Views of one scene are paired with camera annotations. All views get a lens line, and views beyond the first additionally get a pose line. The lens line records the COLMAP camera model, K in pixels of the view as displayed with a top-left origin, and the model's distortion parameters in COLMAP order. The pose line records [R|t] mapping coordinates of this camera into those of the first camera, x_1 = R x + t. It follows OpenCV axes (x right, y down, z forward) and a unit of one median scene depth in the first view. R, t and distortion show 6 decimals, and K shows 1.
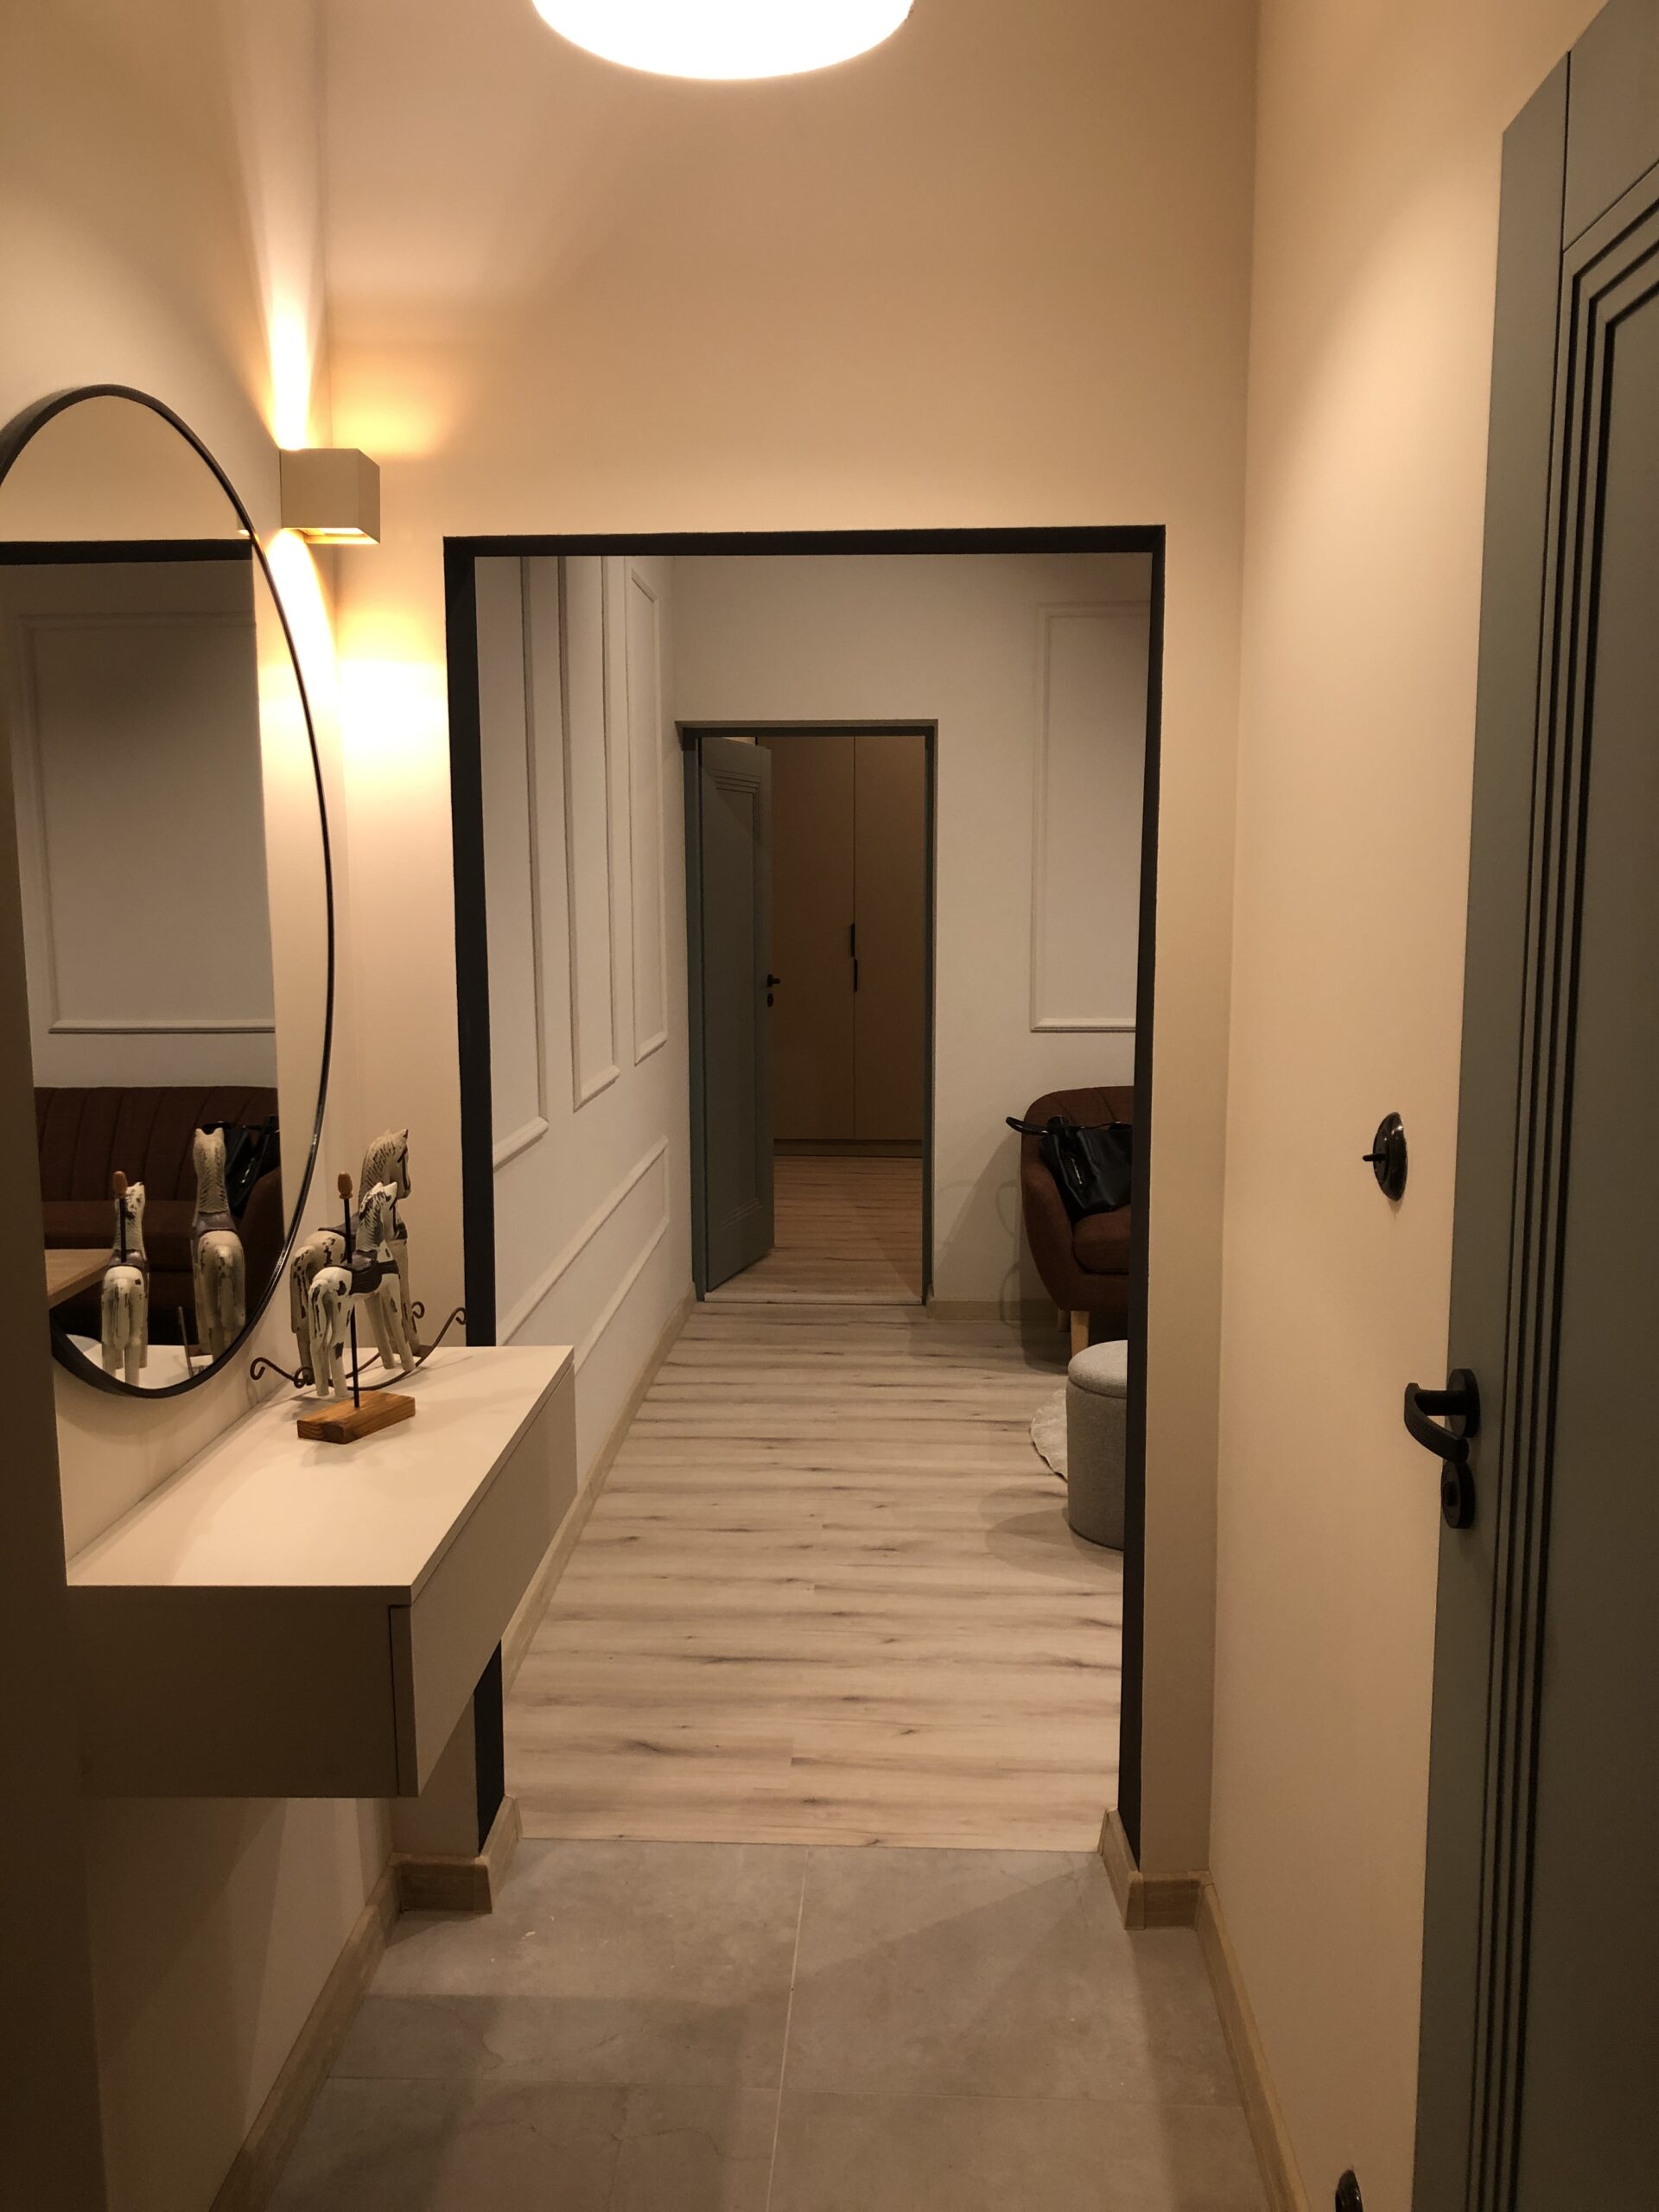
lens RADIAL K [[1768.4, 0, 826.8], [0, 1768.4, 1108.0], [0, 0, 1]] dist [0.007862, -0.067341]
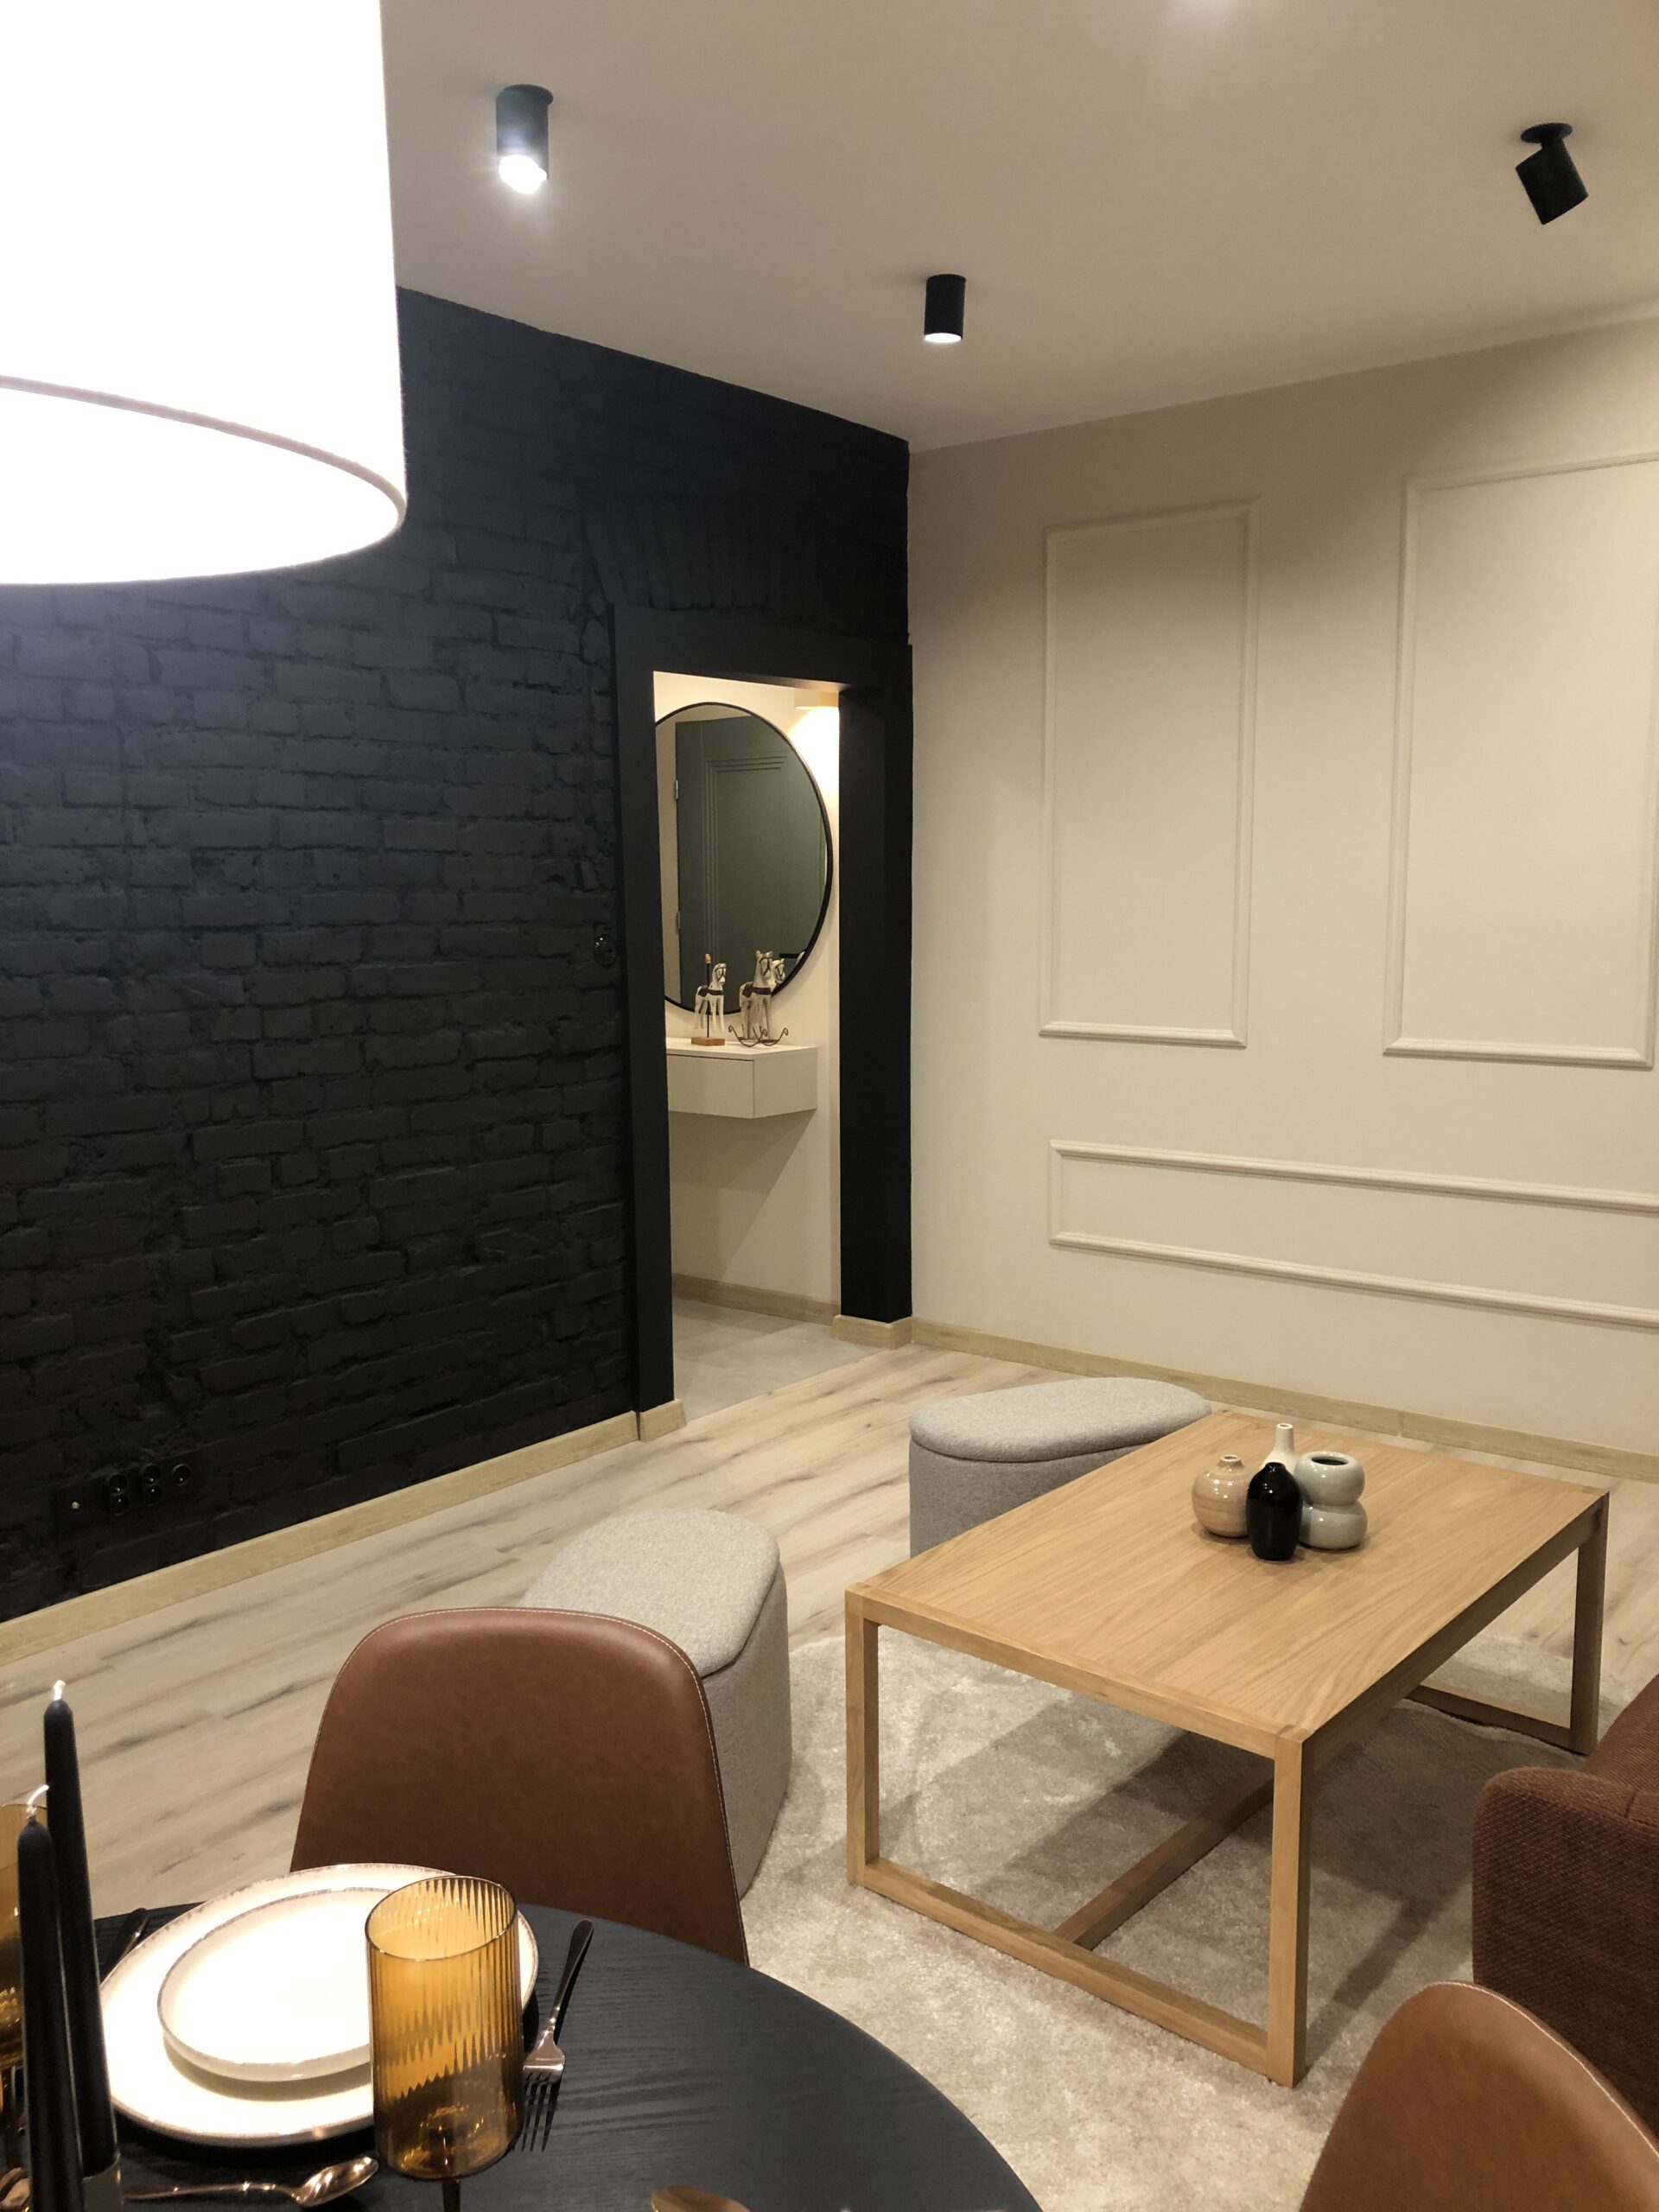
lens RADIAL K [[1768.4, 0, 841.5], [0, 1768.4, 1124.0], [0, 0, 1]] dist [0.007862, -0.067341]
pose [[-0.567781, 0.128593, -0.813074, 1.304748], [-0.099942, 0.969648, 0.223147, -0.237392], [0.817091, 0.207958, -0.537695, 1.819275]]
